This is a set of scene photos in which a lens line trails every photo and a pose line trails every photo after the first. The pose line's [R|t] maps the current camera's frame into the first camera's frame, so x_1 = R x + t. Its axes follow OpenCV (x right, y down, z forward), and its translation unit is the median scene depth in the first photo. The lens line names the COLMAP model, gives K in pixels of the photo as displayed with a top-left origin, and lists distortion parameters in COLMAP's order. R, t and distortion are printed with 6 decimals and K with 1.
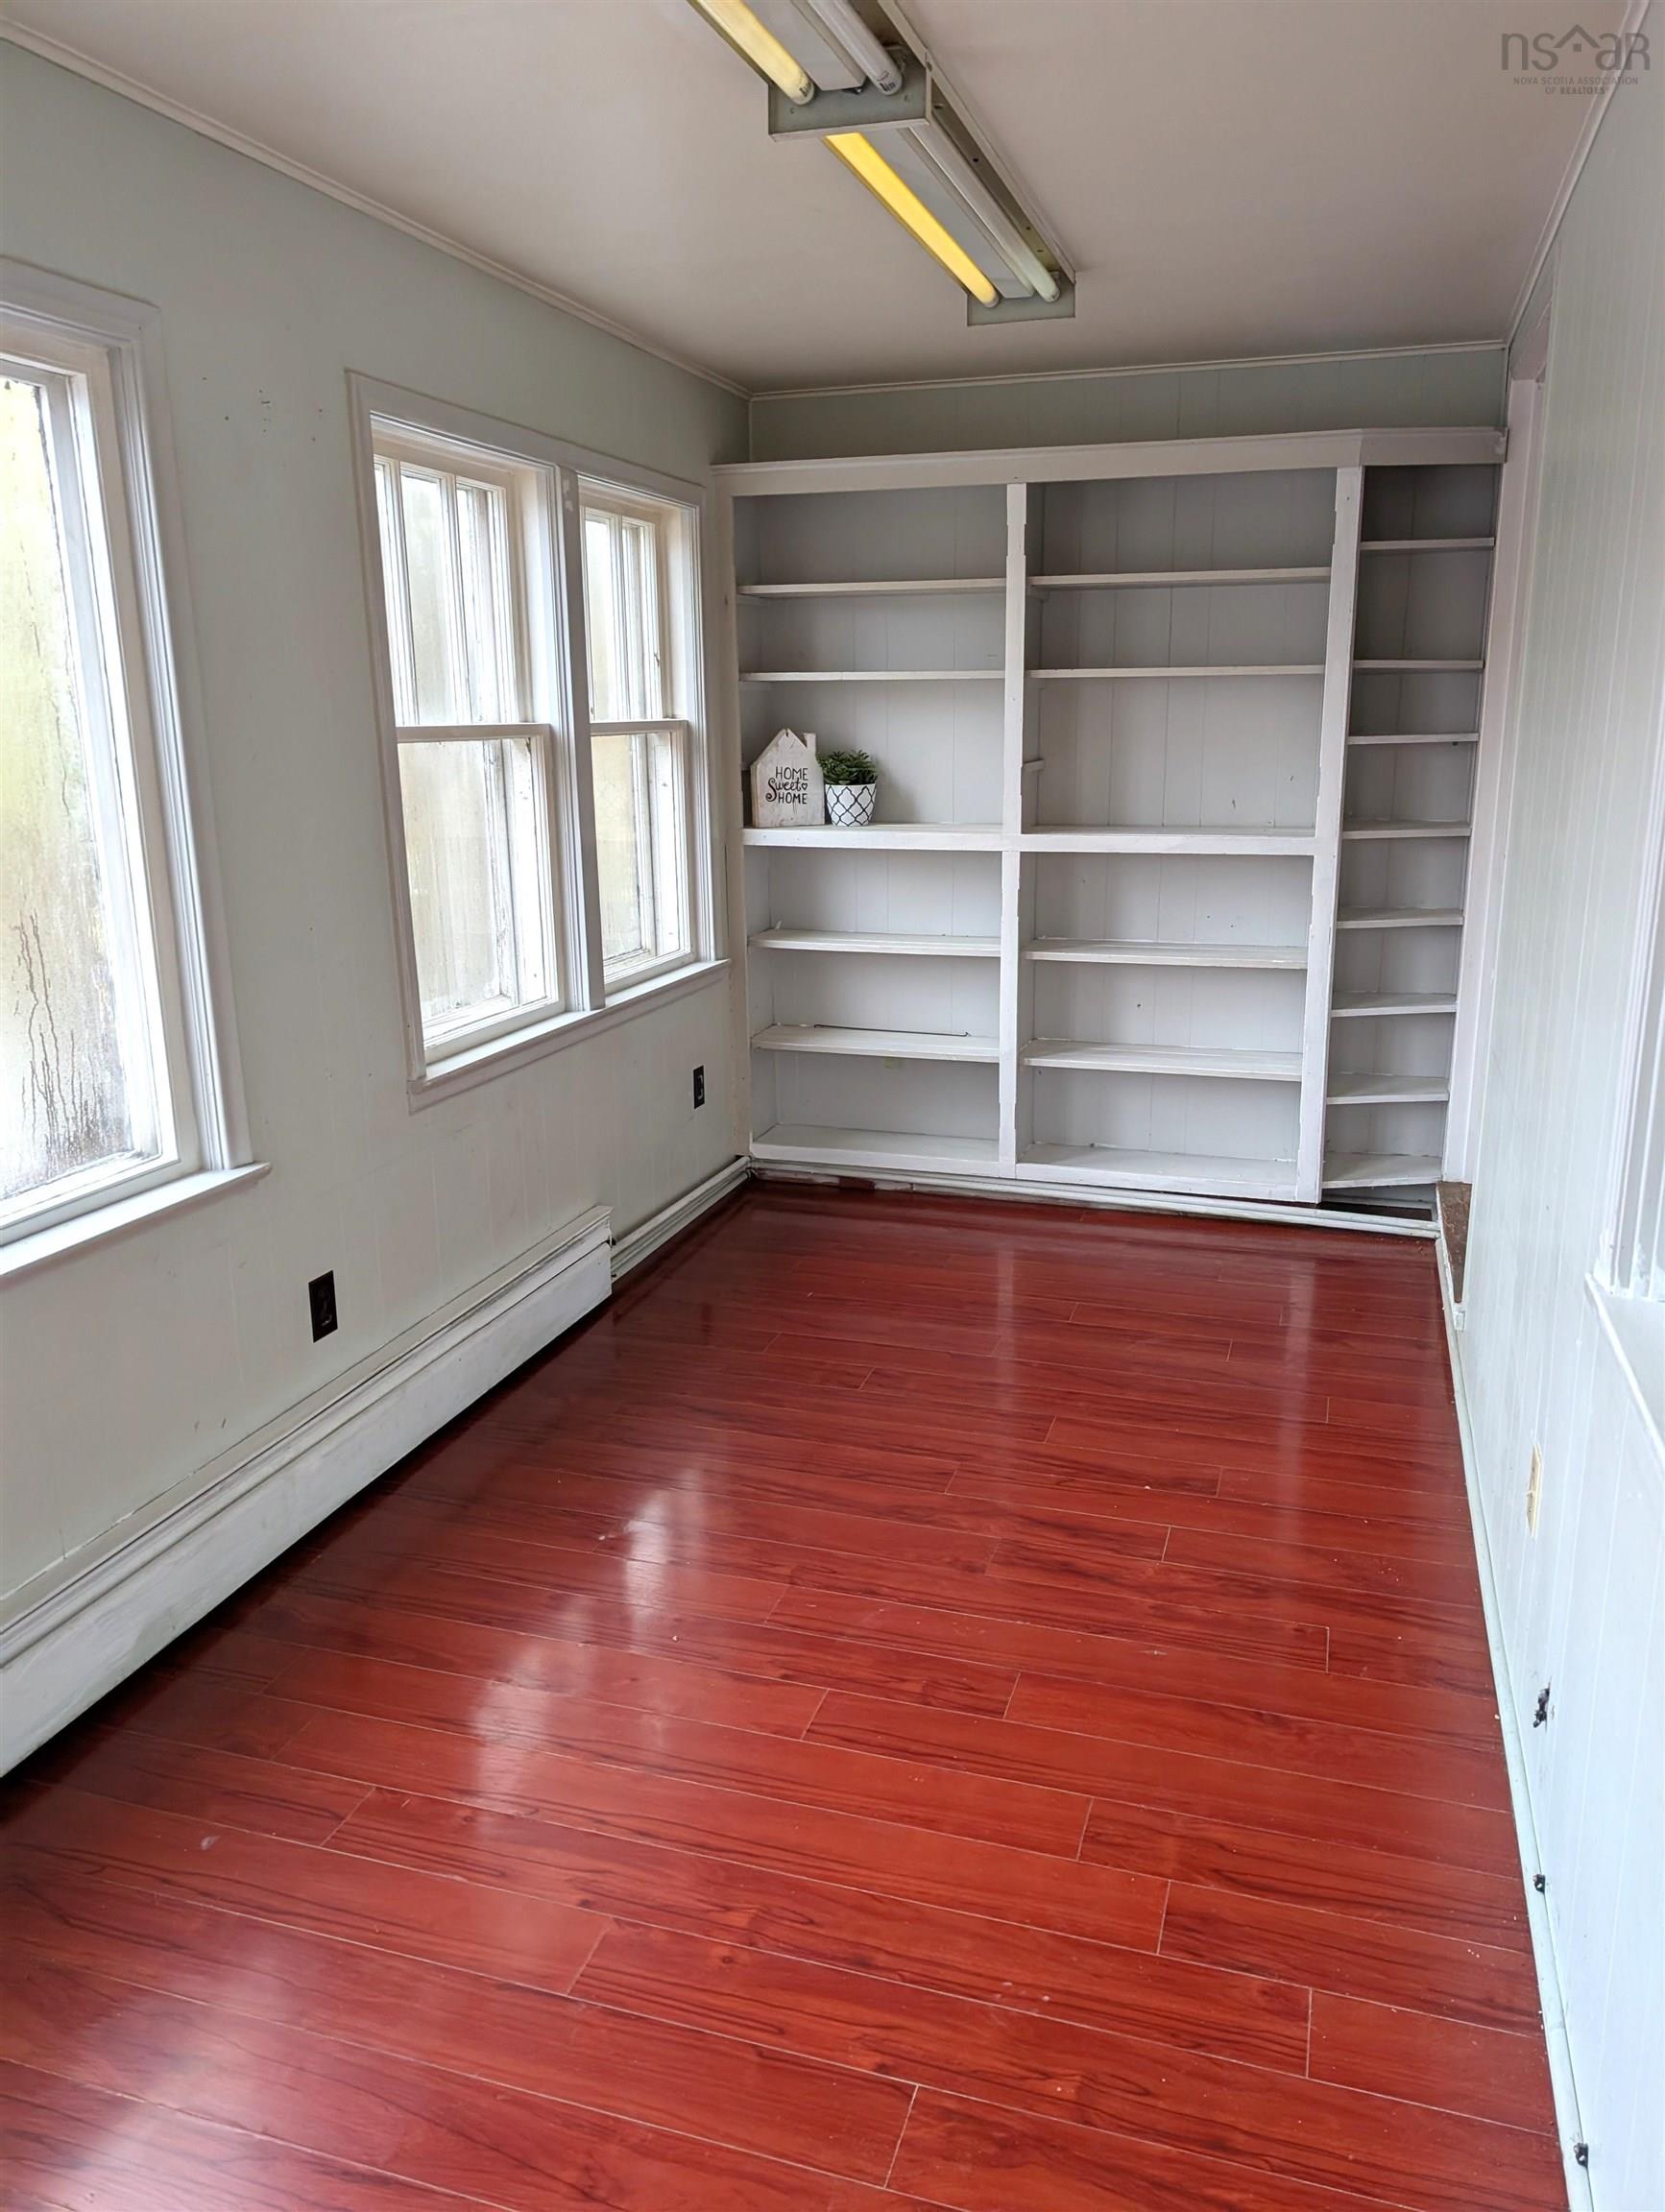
lens RADIAL K [[1586.4, 0, 841.0], [0, 1586.4, 1110.6], [0, 0, 1]] dist [0.004366, 0.000623]
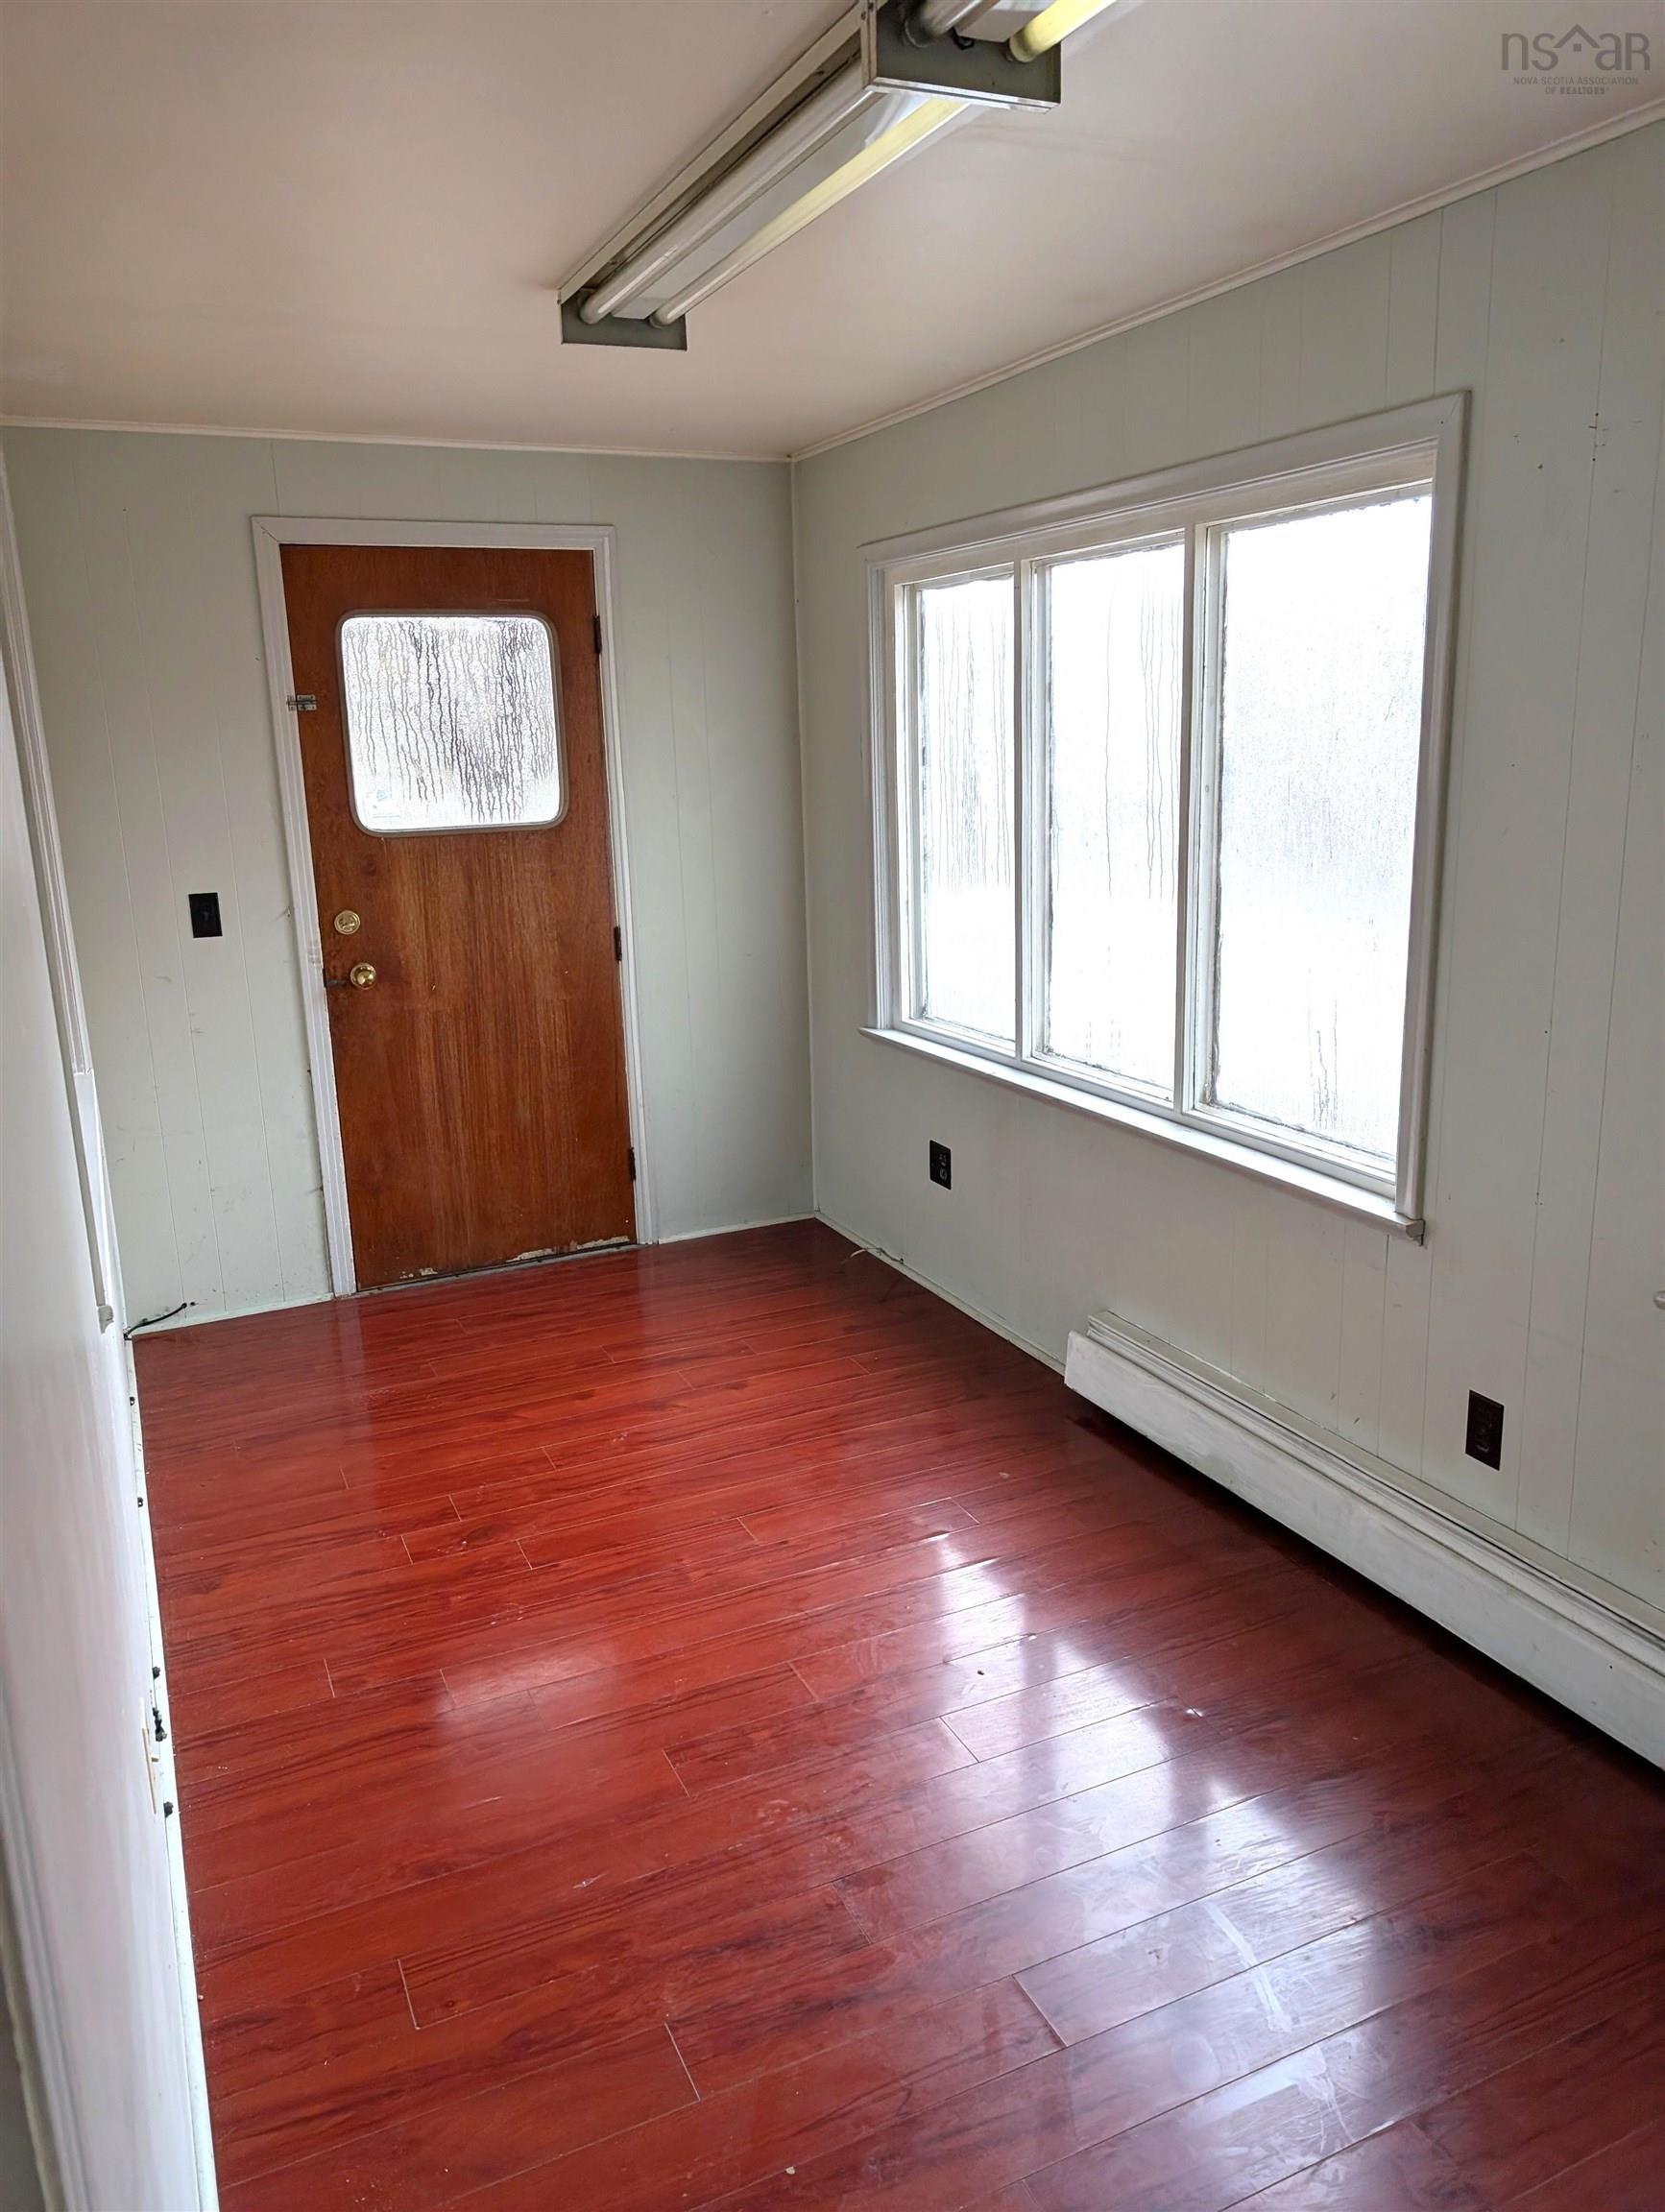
lens RADIAL K [[1586.4, 0, 837.6], [0, 1586.4, 1101.5], [0, 0, 1]] dist [0.004366, 0.000623]
pose [[-0.735185, 0.186312, -0.651760, 0.583677], [-0.134144, 0.902485, 0.409299, -0.428215], [0.664461, 0.388340, -0.638500, 1.473102]]
